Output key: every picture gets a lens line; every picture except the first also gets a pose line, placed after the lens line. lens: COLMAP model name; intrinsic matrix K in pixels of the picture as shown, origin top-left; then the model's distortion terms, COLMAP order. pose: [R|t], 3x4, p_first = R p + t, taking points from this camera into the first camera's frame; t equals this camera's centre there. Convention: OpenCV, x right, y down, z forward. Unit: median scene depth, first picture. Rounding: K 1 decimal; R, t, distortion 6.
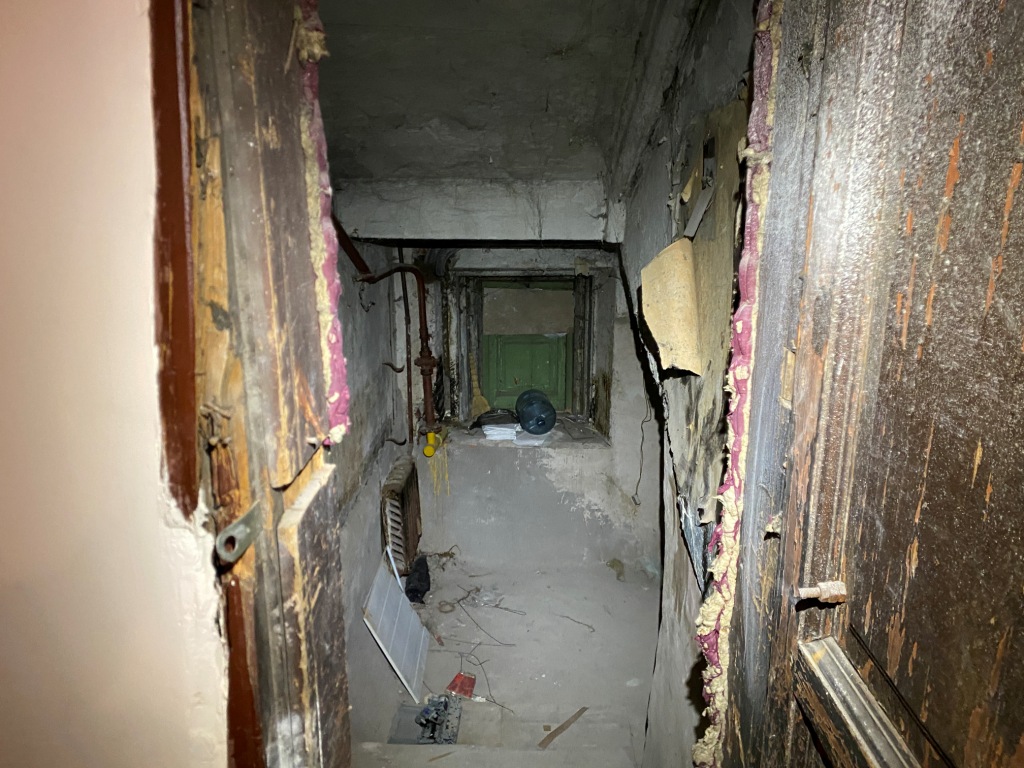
lens RADIAL K [[774.4, 0, 511.8], [0, 774.4, 378.0], [0, 0, 1]] dist [-0.000023, -0.003213]
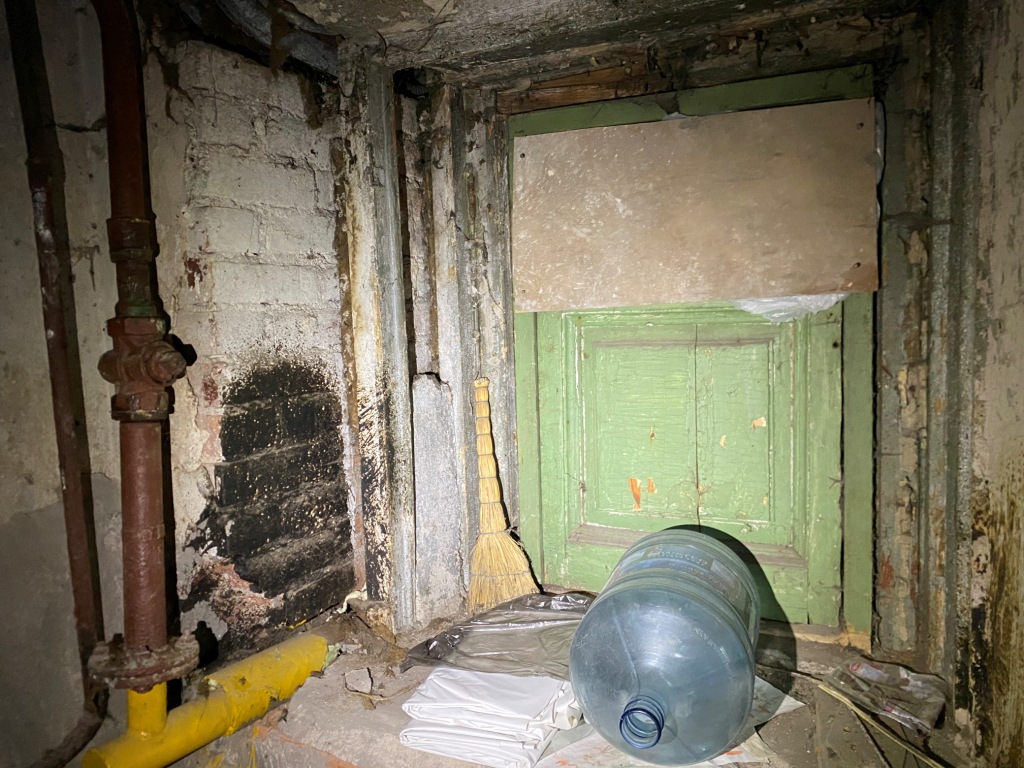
lens RADIAL K [[774.4, 0, 511.8], [0, 774.4, 378.0], [0, 0, 1]] dist [-0.000023, -0.003213]
pose [[0.902687, 0.010962, -0.430158, 0.081831], [-0.079134, 0.986854, -0.140914, 0.006446], [0.422958, 0.161242, 0.891688, 0.764449]]
